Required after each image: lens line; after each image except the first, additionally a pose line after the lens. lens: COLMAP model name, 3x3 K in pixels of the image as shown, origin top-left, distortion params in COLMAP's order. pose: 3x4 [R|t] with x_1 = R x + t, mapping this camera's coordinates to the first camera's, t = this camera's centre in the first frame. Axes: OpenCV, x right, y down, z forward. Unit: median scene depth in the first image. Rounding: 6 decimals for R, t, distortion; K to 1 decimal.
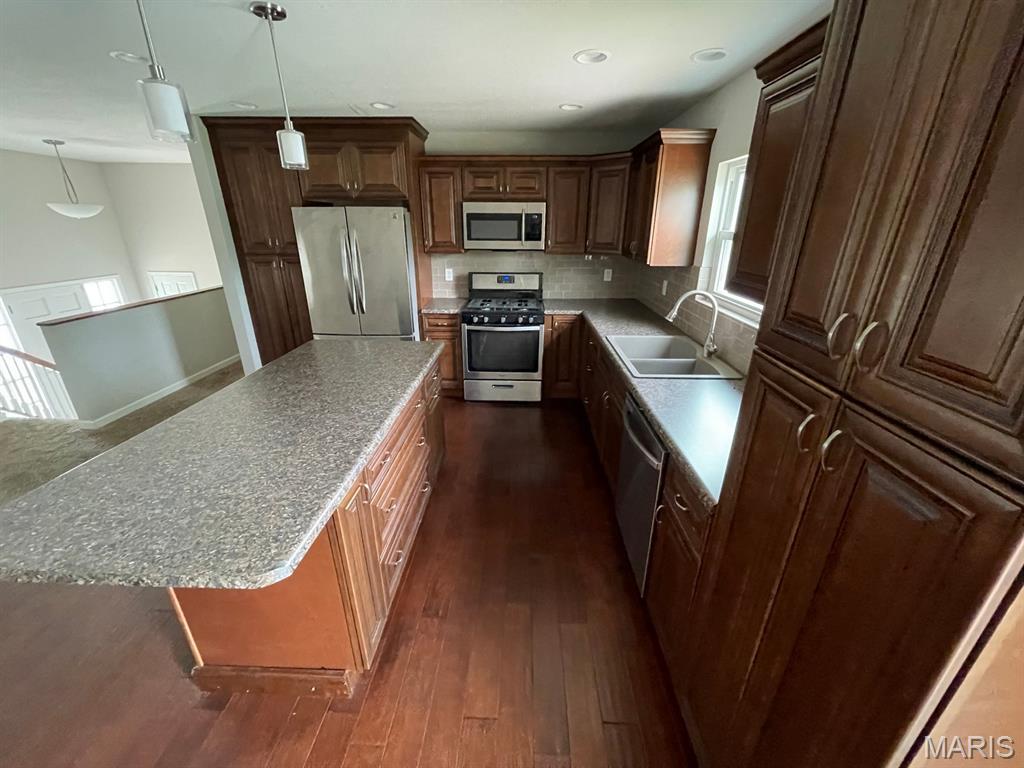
lens RADIAL K [[412.7, 0, 511.3], [0, 412.7, 388.6], [0, 0, 1]] dist [-0.000755, 0.001514]
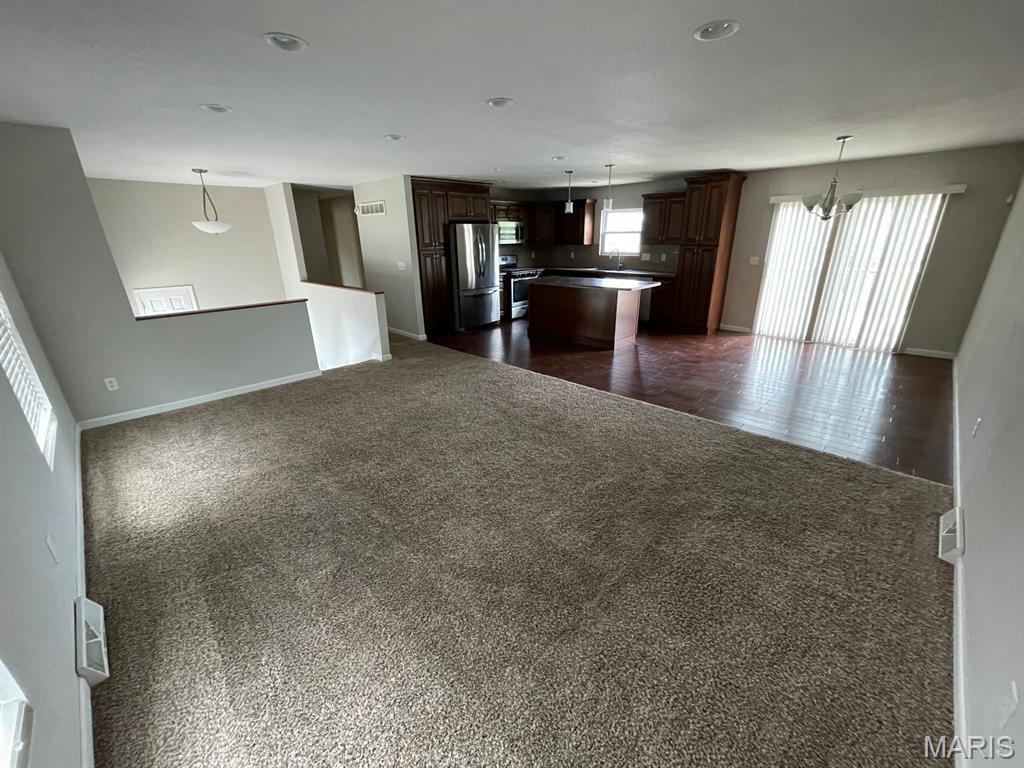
lens RADIAL K [[412.7, 0, 505.3], [0, 412.7, 389.6], [0, 0, 1]] dist [-0.000755, 0.001514]
pose [[0.683321, -0.272951, 0.677178, -1.741065], [0.295432, 0.951537, 0.085425, 0.194987], [-0.667677, 0.141688, 0.730844, -0.445667]]
